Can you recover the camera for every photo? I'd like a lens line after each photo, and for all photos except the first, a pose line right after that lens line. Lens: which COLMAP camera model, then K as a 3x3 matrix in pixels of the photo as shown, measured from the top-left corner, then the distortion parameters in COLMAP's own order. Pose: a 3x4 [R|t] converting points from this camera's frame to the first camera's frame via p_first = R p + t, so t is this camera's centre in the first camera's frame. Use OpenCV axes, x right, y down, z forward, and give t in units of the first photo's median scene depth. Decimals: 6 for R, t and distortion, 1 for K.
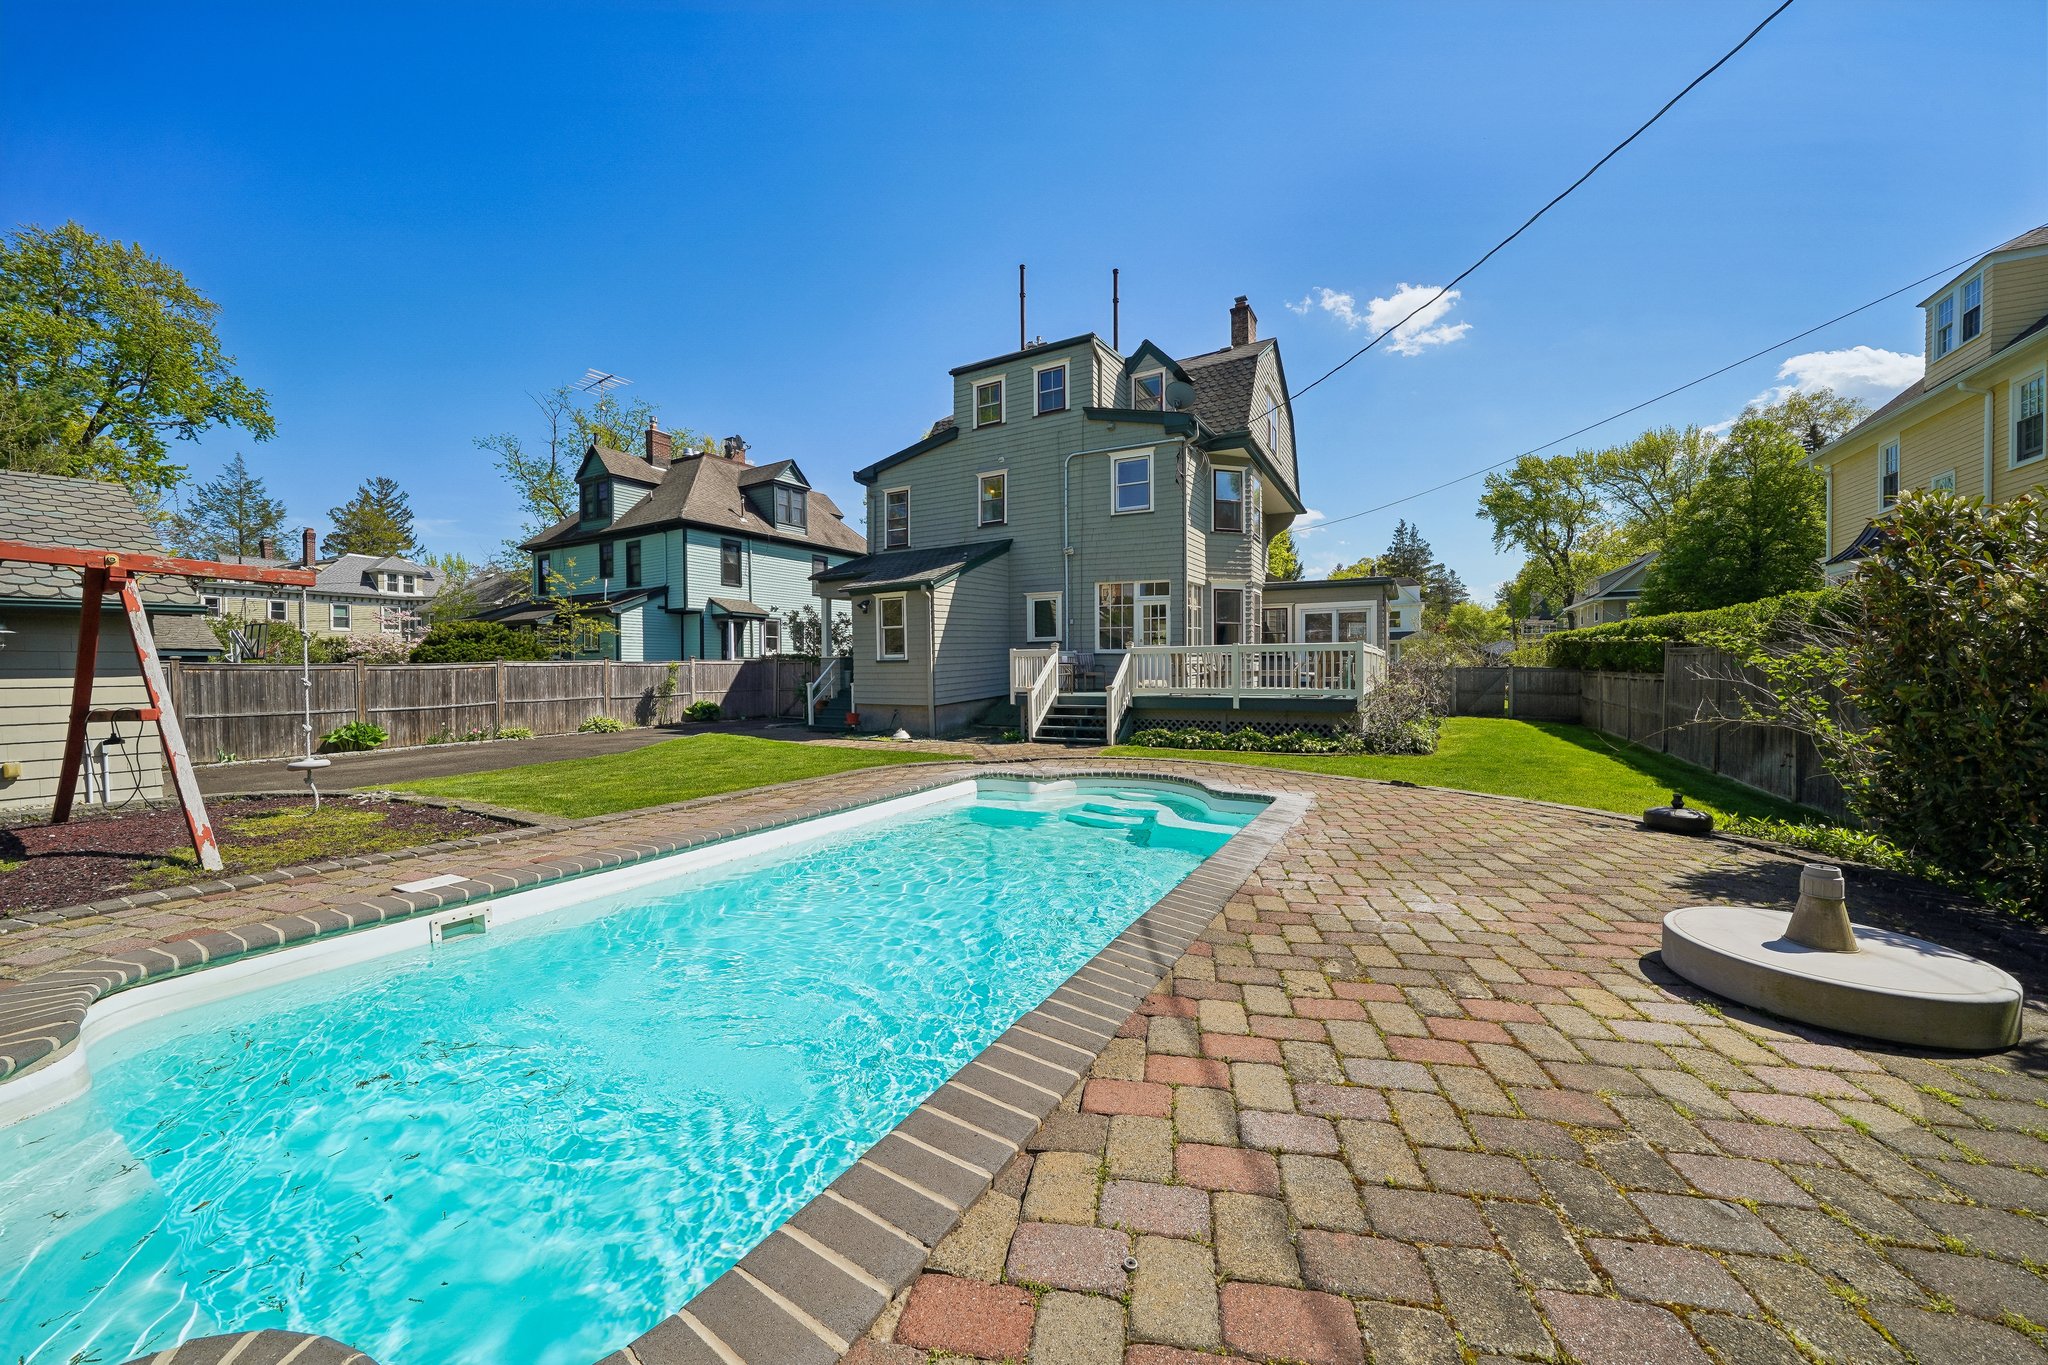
lens RADIAL K [[707.8, 0, 985.3], [0, 707.8, 669.7], [0, 0, 1]] dist [-0.020450, 0.000181]
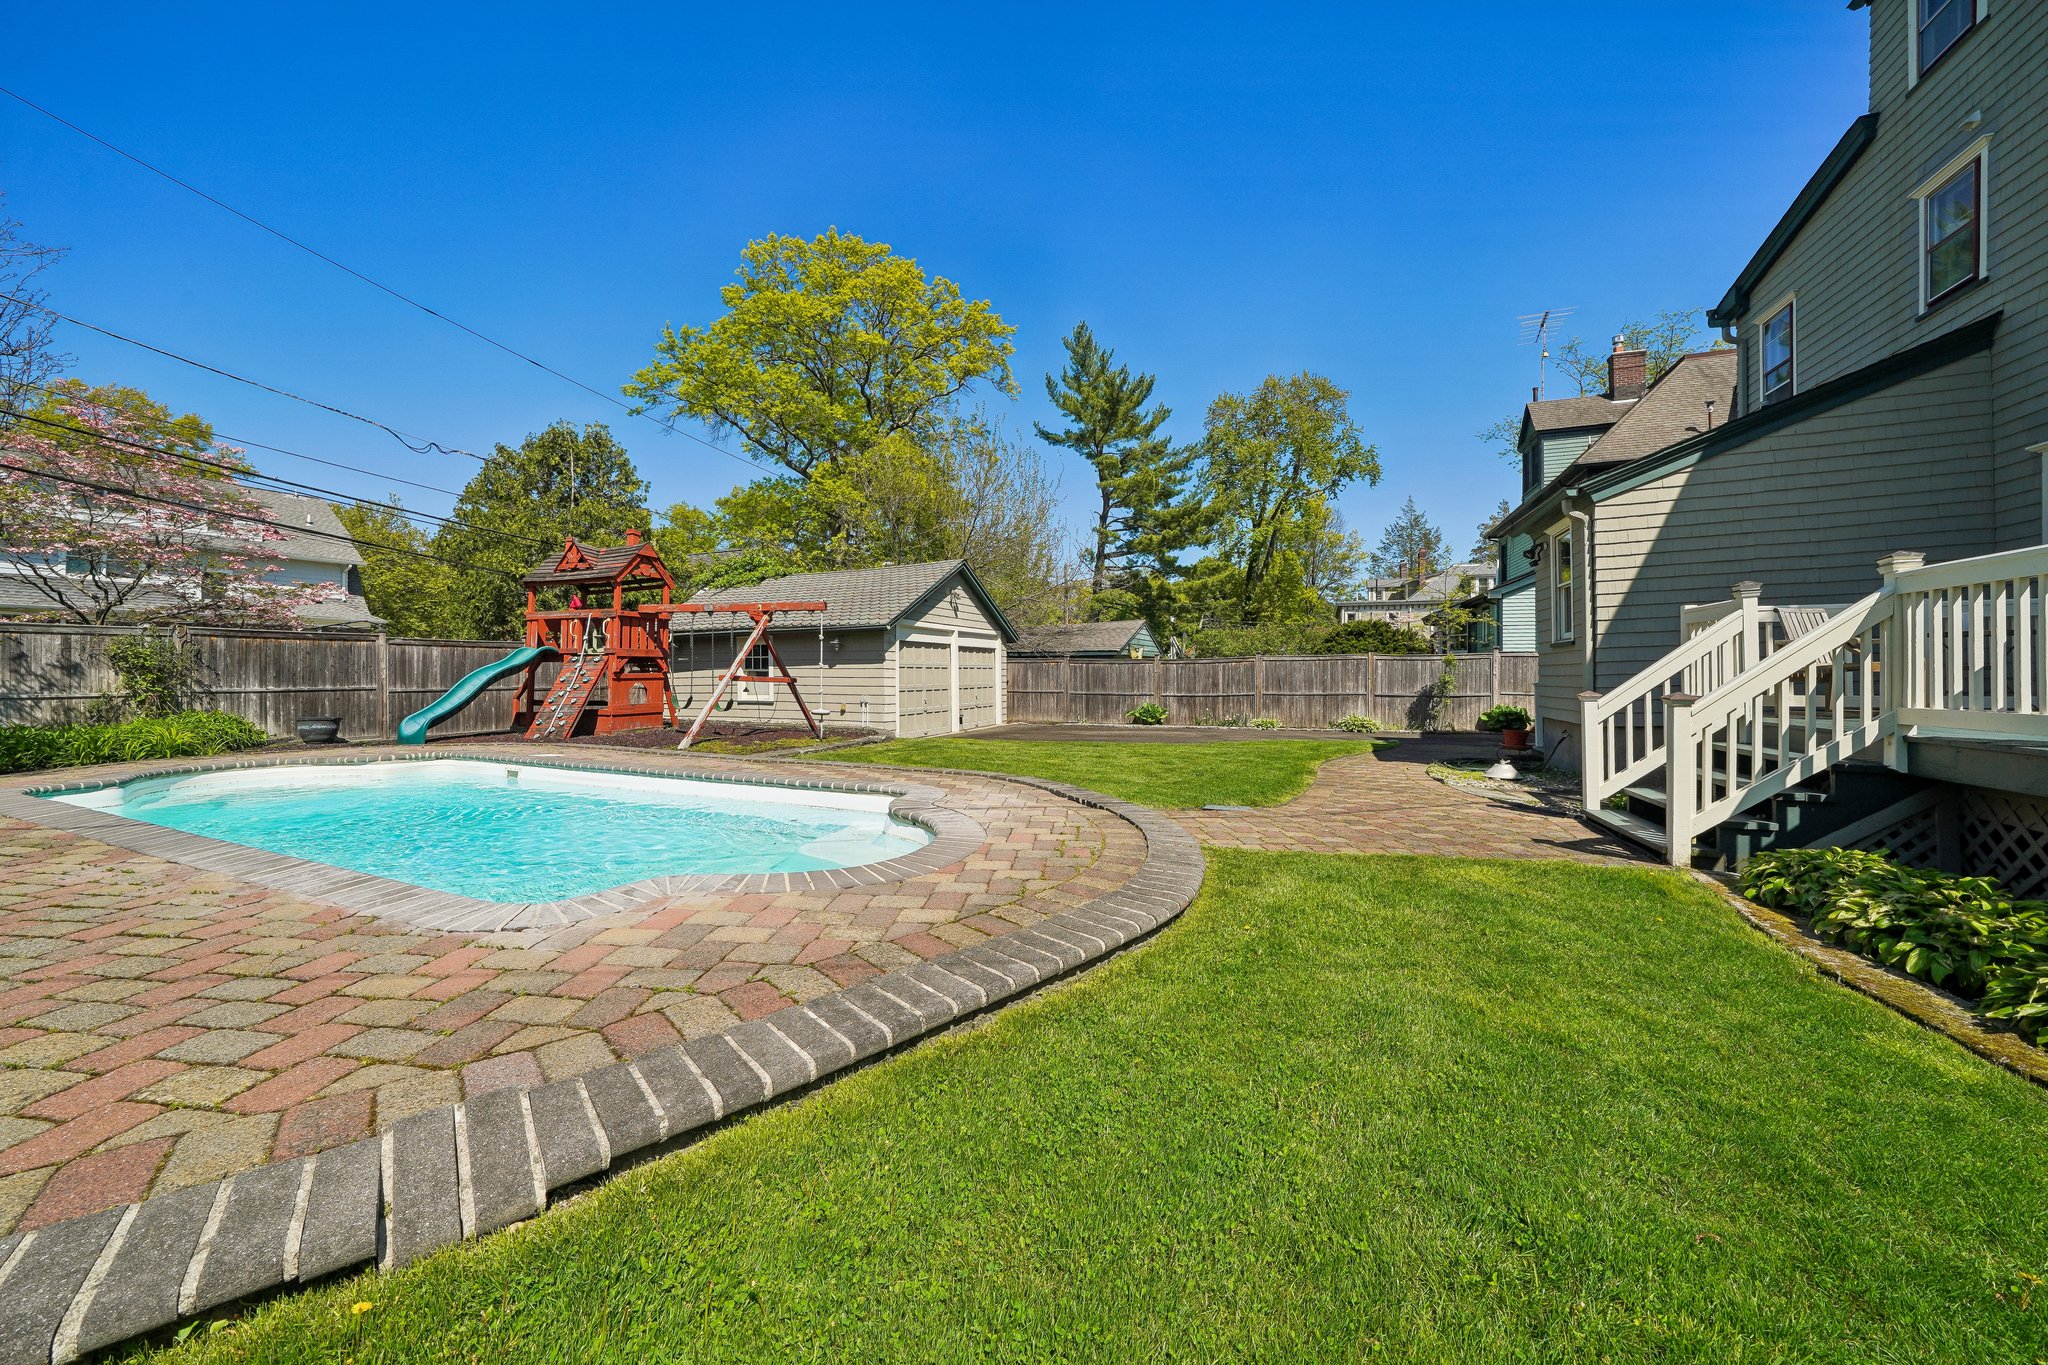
lens RADIAL K [[707.8, 0, 1021.7], [0, 707.8, 685.4], [0, 0, 1]] dist [-0.020450, 0.000181]
pose [[0.162267, 0.023988, -0.986455, 0.312678], [-0.002513, 0.999711, 0.023897, 0.007686], [0.986744, -0.001399, 0.162280, 0.423174]]
